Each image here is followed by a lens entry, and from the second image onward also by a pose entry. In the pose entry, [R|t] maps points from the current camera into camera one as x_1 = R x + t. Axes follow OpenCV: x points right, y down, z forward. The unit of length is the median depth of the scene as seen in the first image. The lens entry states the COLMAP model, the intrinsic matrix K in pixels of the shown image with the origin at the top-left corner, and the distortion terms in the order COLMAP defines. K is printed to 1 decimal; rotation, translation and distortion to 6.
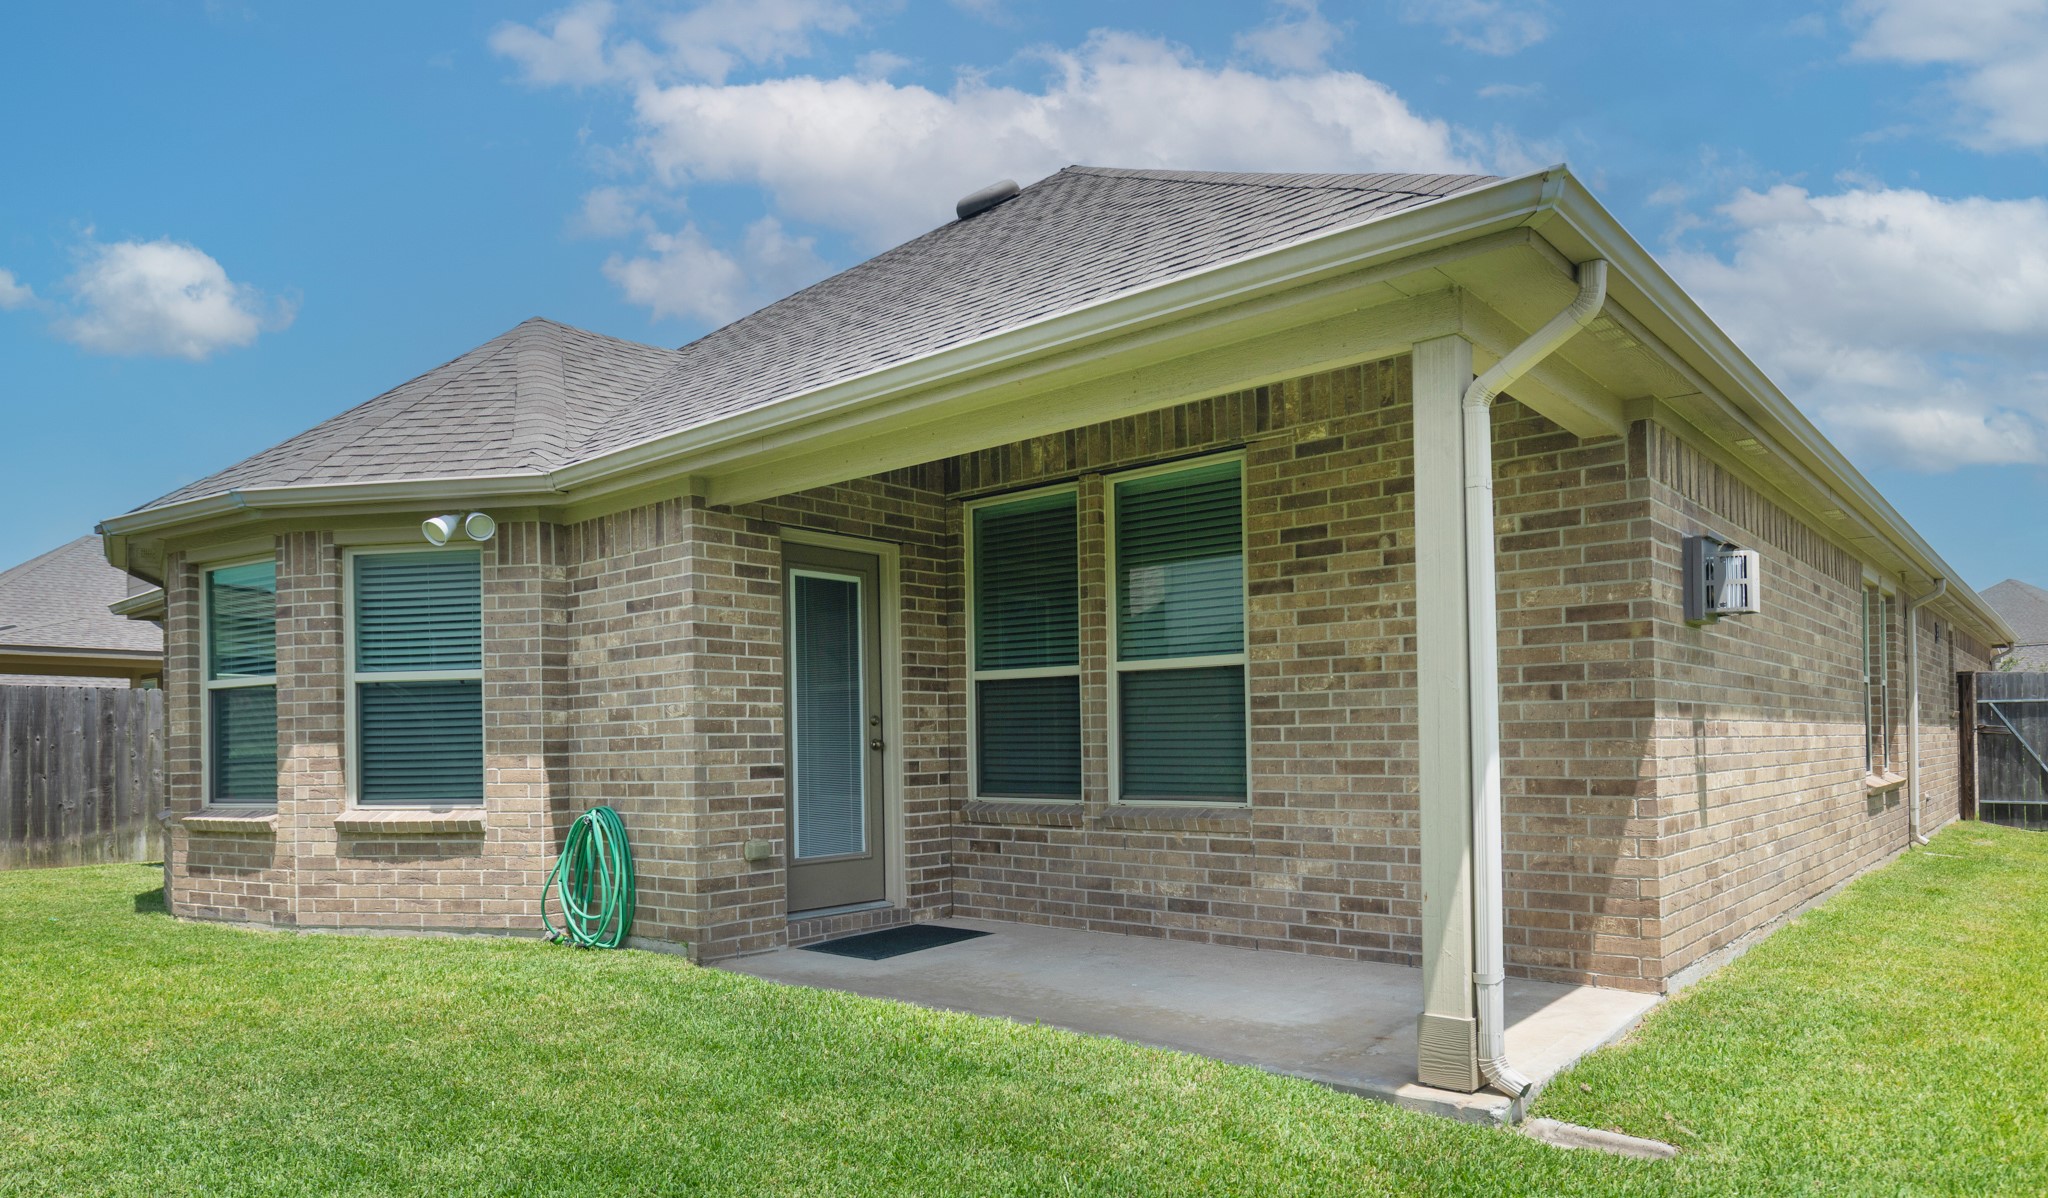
lens RADIAL K [[1265.6, 0, 987.0], [0, 1265.6, 723.1], [0, 0, 1]] dist [-0.006780, 0.000336]
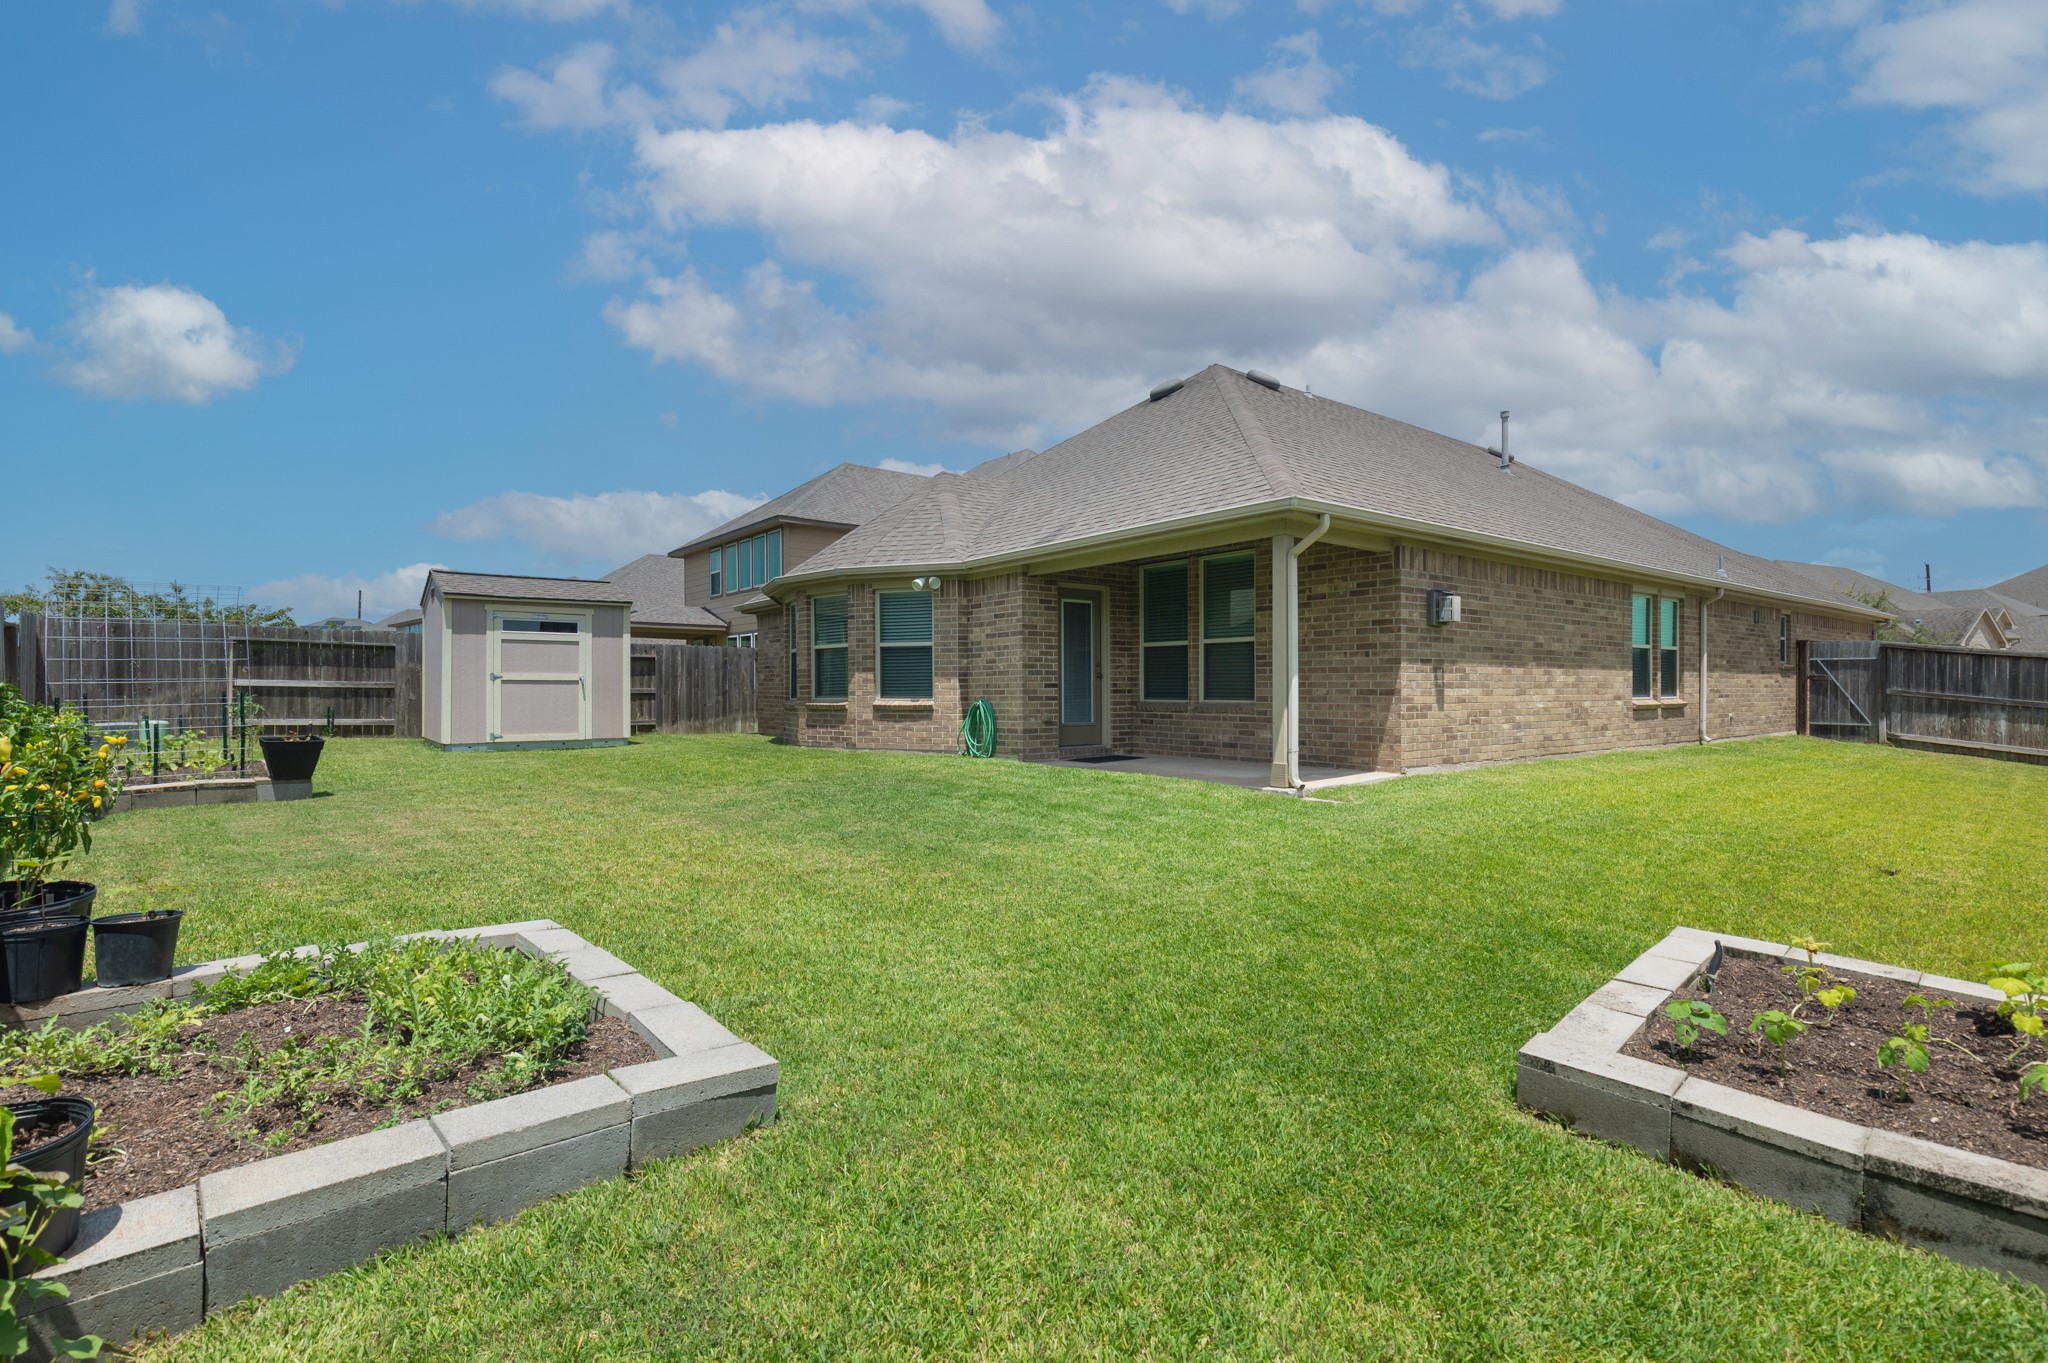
lens RADIAL K [[923.3, 0, 1036.9], [0, 923.3, 689.0], [0, 0, 1]] dist [0.013583, -0.004481]
pose [[0.984727, 0.011853, -0.173701, 0.099151], [-0.008370, 0.999749, 0.020766, 0.008979], [0.173904, -0.018995, 0.984579, -0.697956]]
